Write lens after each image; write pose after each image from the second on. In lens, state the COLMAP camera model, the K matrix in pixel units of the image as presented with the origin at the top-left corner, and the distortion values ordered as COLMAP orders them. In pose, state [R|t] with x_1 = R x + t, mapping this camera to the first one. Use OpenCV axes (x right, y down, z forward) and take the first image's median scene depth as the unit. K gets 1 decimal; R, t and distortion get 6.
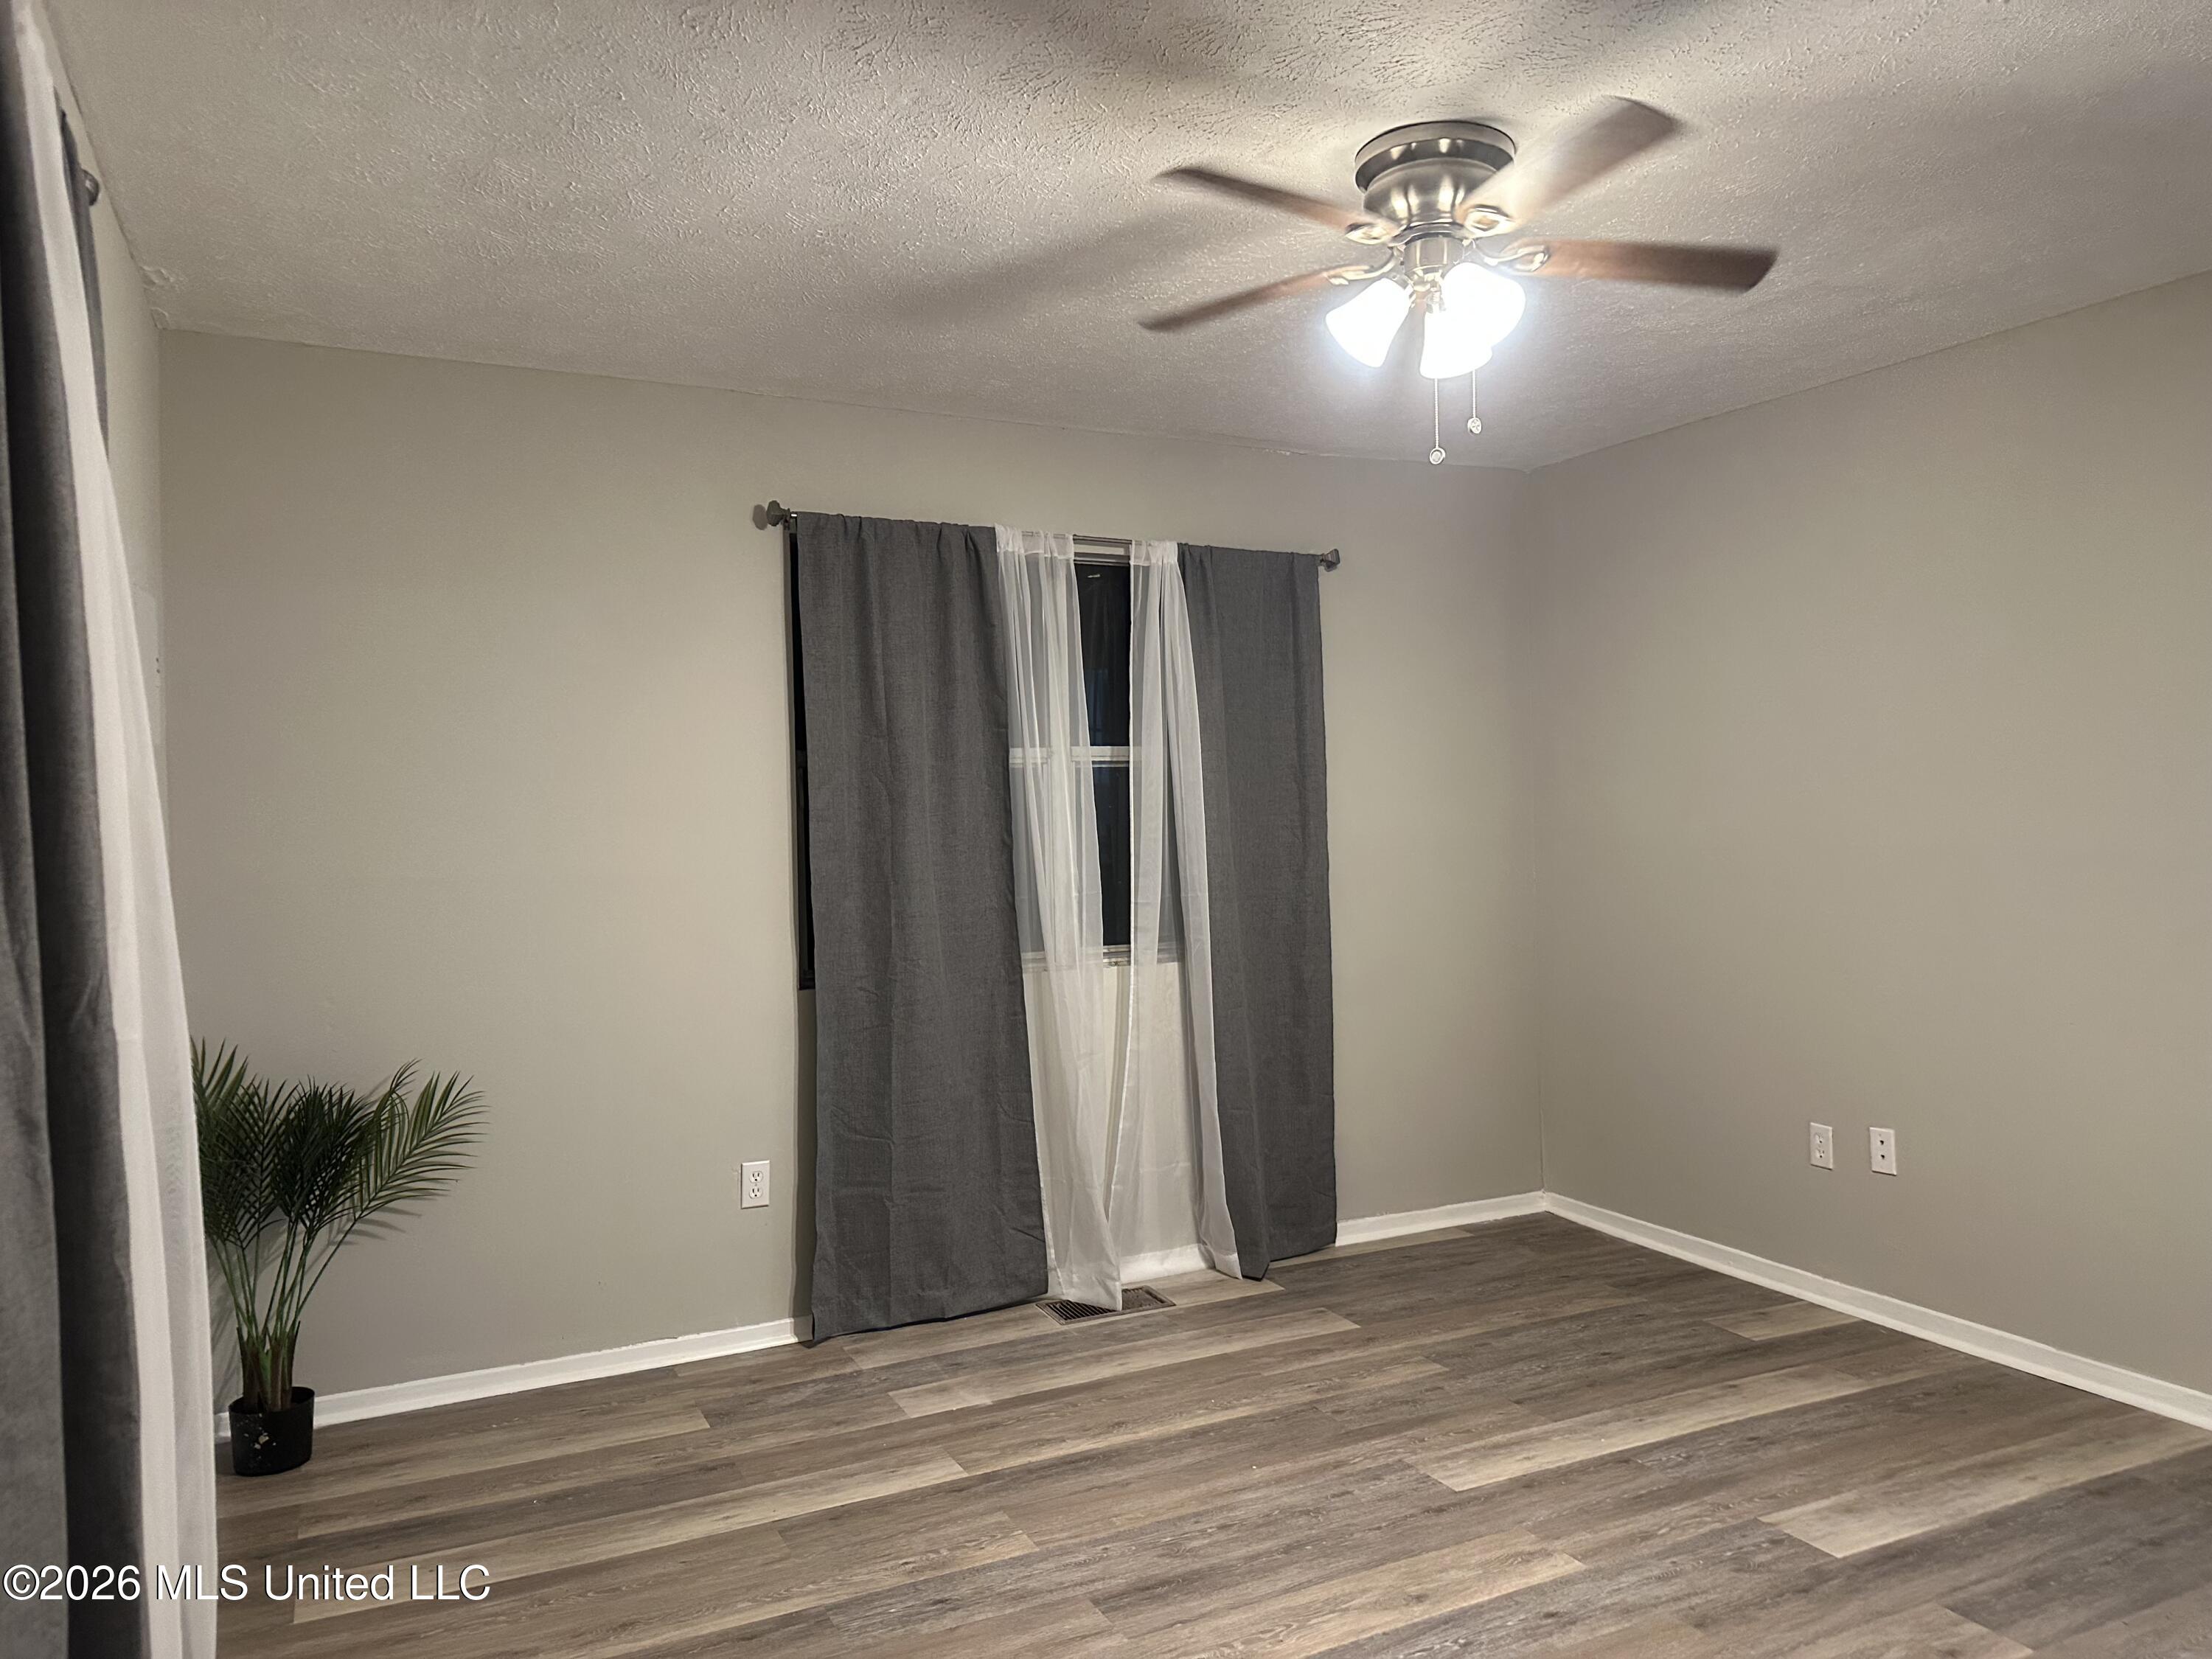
lens RADIAL K [[1611.1, 0, 1086.0], [0, 1611.1, 823.2], [0, 0, 1]] dist [0.047886, -0.066016]
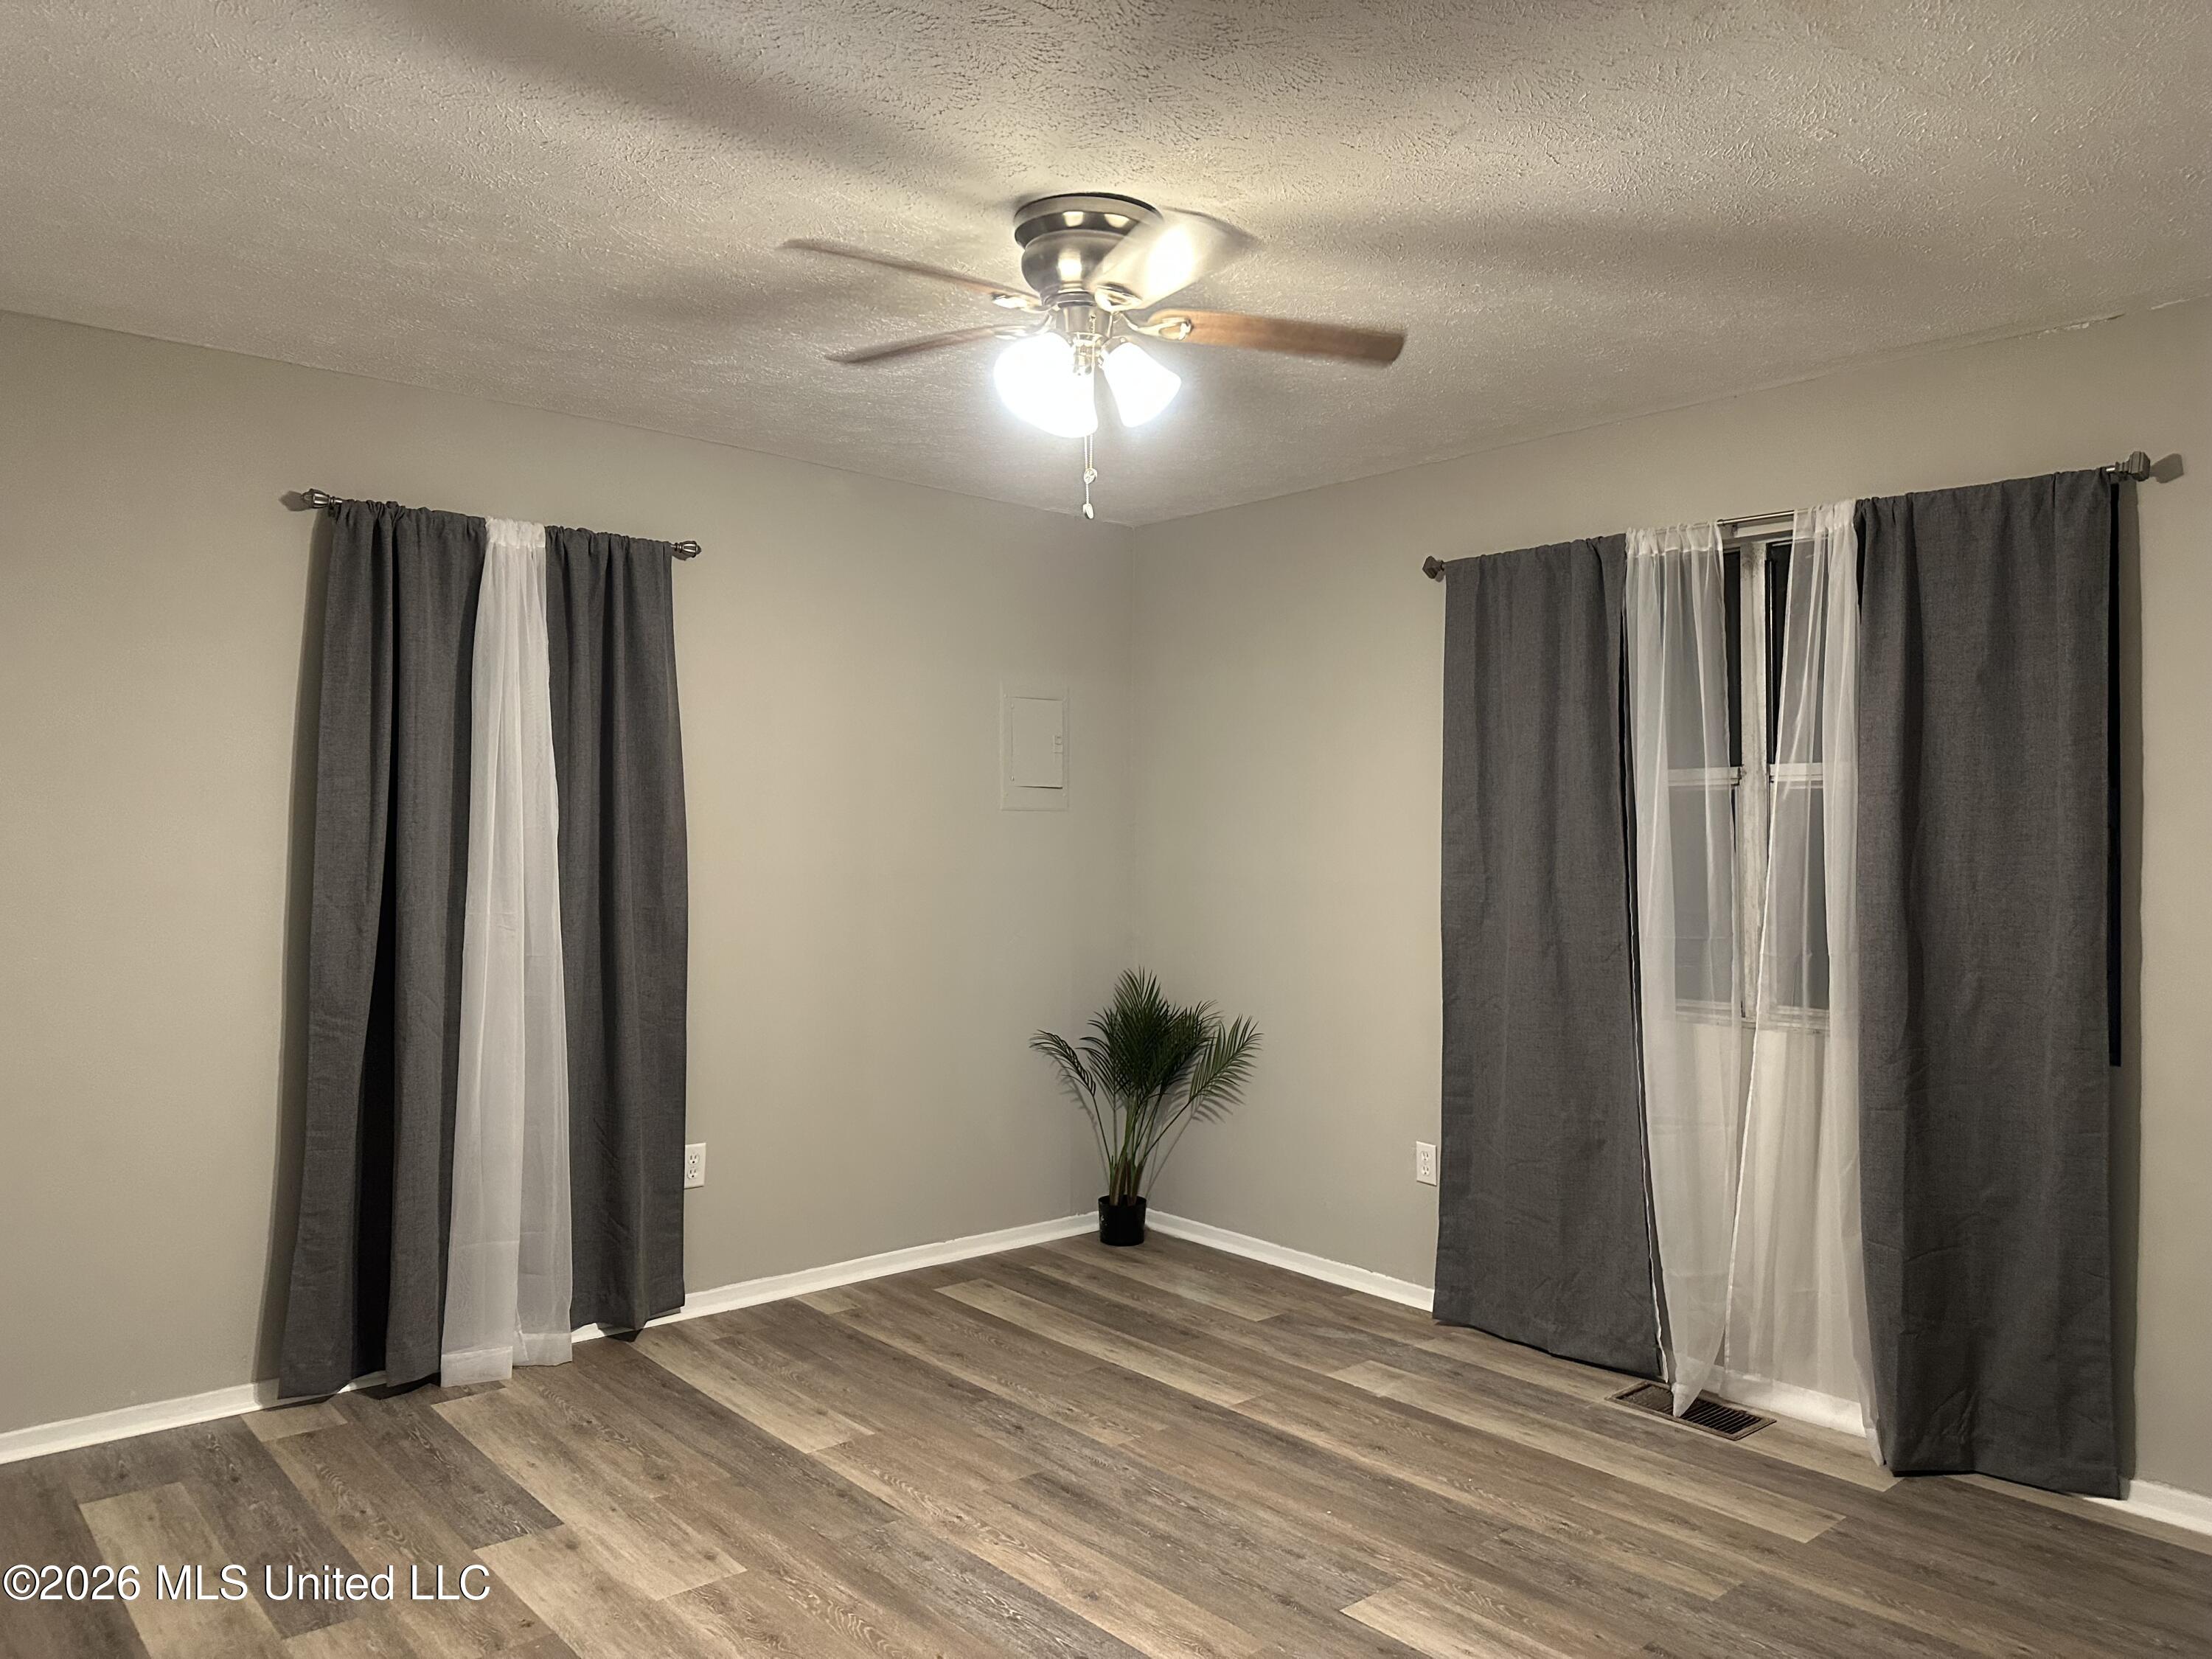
lens RADIAL K [[1611.1, 0, 1112.3], [0, 1611.1, 829.8], [0, 0, 1]] dist [0.047886, -0.066016]
pose [[0.240279, 0.024086, -0.970405, 0.925493], [-0.024150, 0.999531, 0.018829, -0.025931], [0.970403, 0.018911, 0.240748, 0.577701]]
